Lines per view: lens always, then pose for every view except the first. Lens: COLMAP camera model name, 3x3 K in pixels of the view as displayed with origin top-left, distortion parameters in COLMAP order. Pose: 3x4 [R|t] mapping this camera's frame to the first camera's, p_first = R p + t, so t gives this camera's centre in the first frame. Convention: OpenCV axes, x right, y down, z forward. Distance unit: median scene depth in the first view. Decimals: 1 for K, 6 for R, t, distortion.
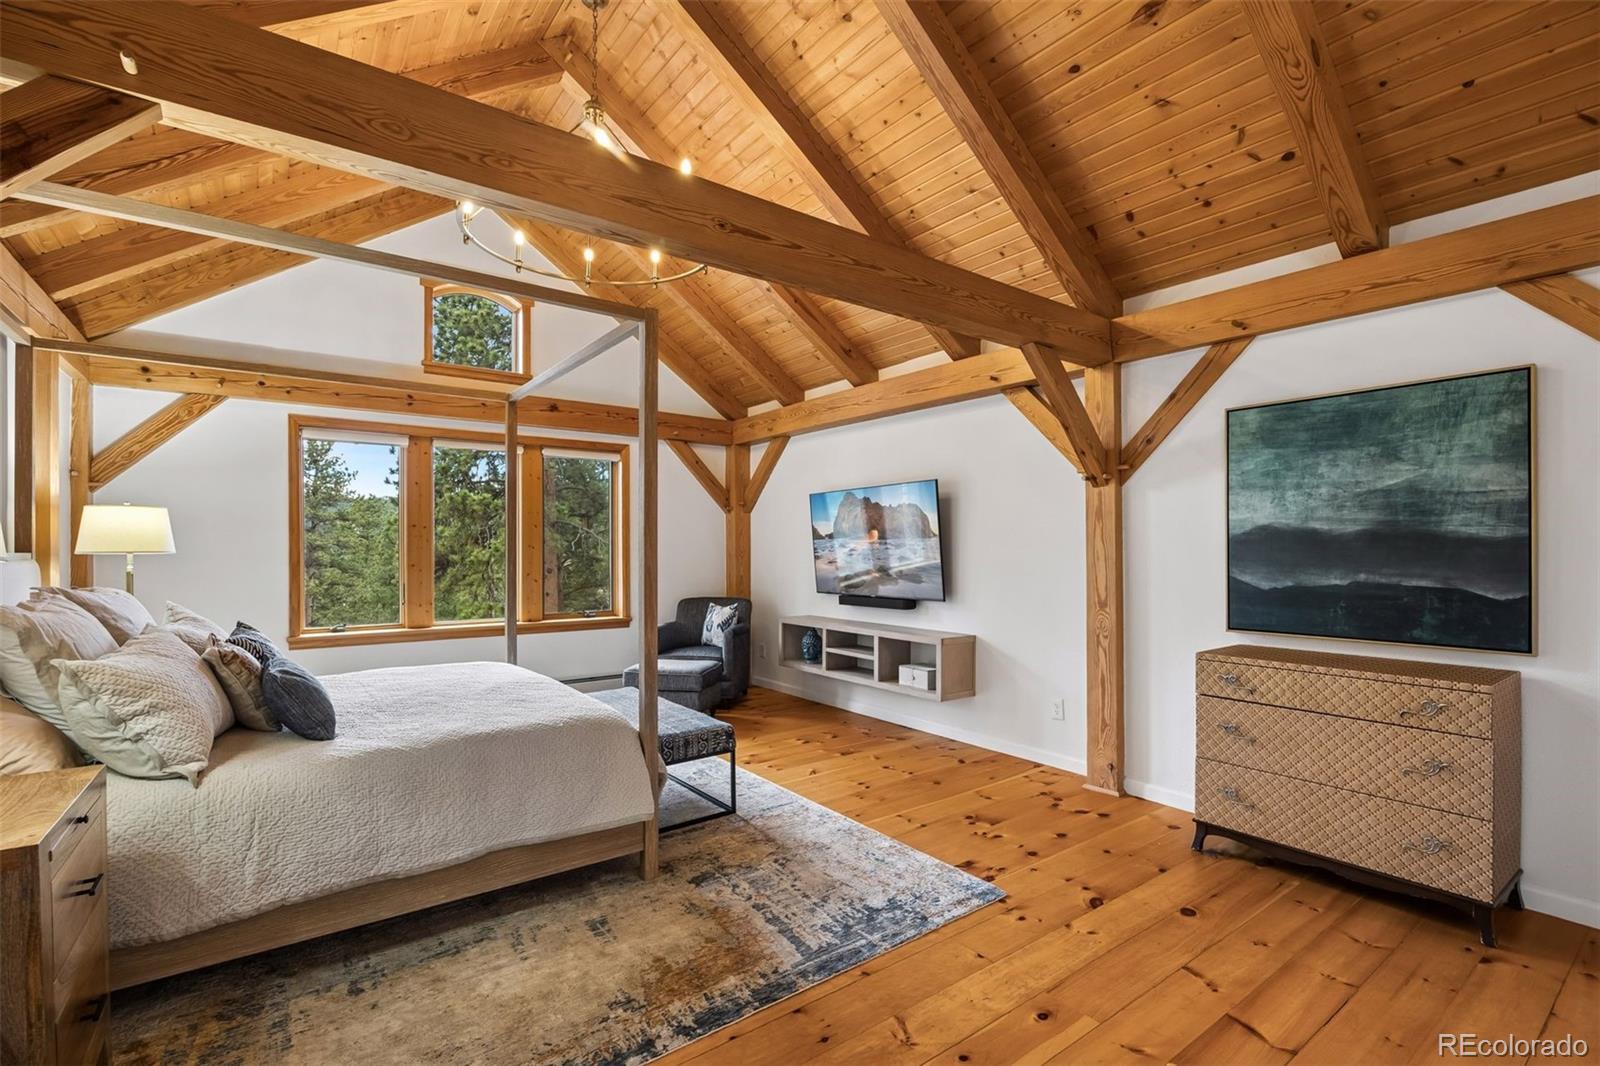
lens RADIAL K [[688.8, 0, 793.9], [0, 688.8, 521.3], [0, 0, 1]] dist [-0.008616, 0.000378]
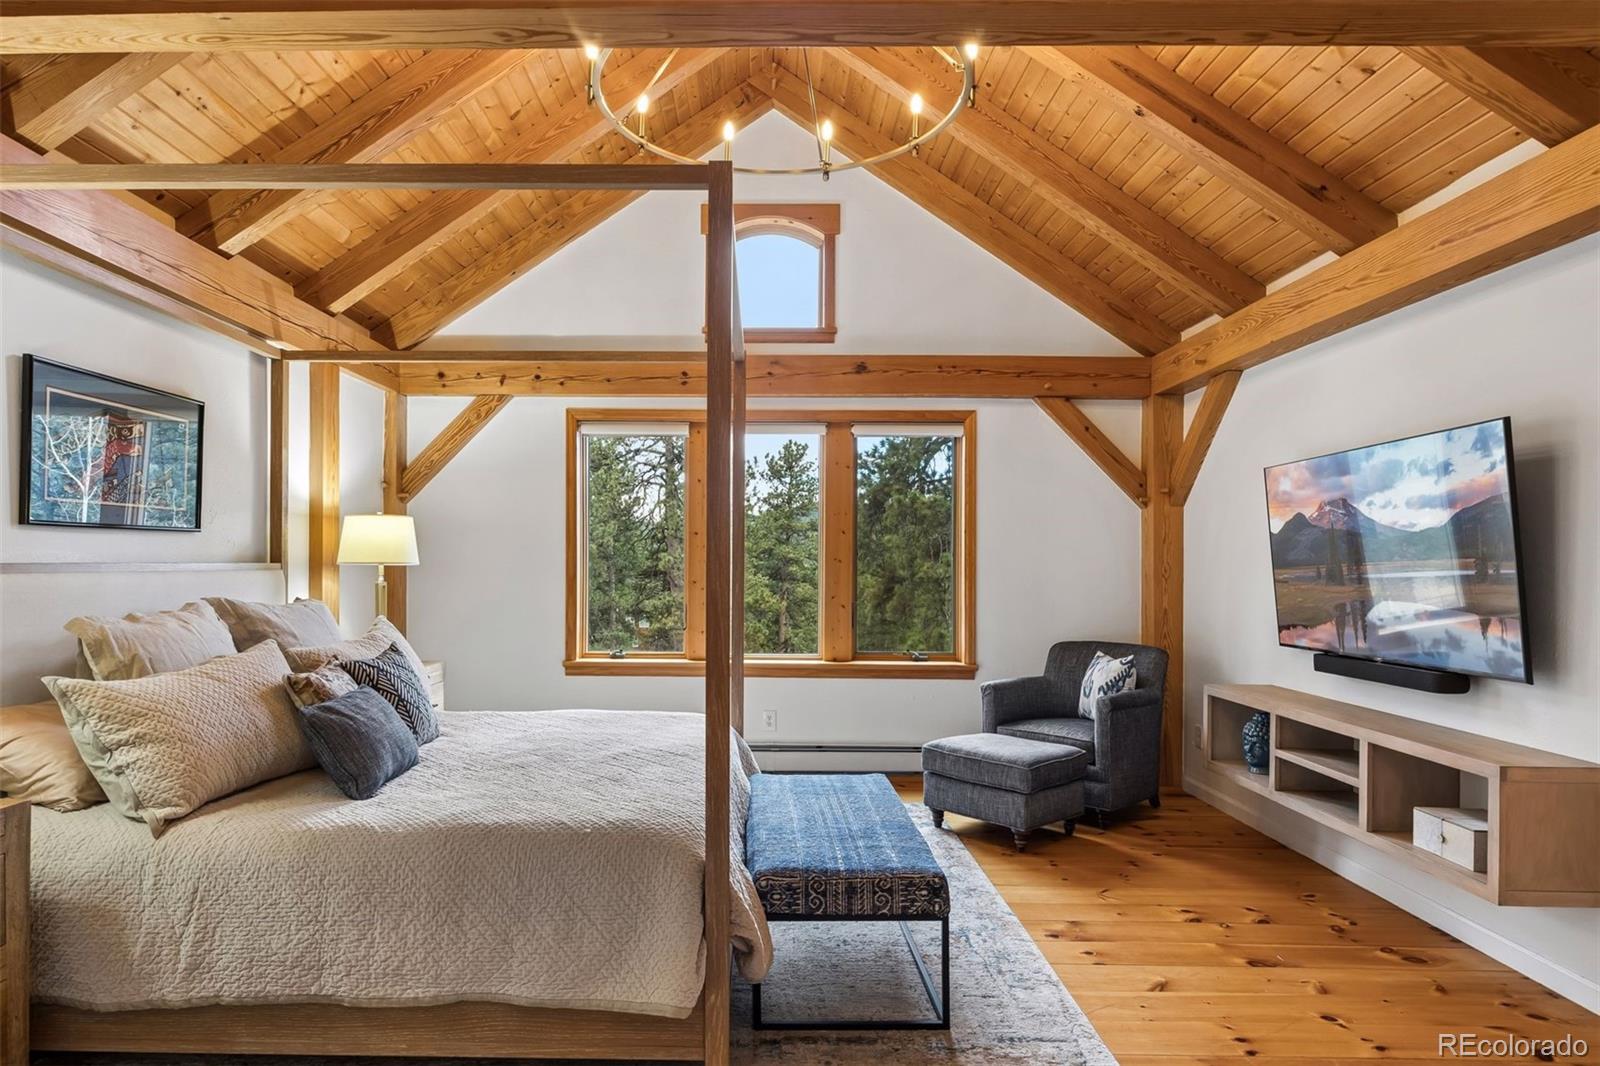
lens RADIAL K [[893.3, 0, 798.5], [0, 893.3, 539.2], [0, 0, 1]] dist [0.002734, -0.002742]
pose [[0.806014, -0.009209, -0.591825, 0.181718], [0.016446, 0.999841, 0.006841, 0.009022], [0.591668, -0.015247, 0.806037, 0.241182]]
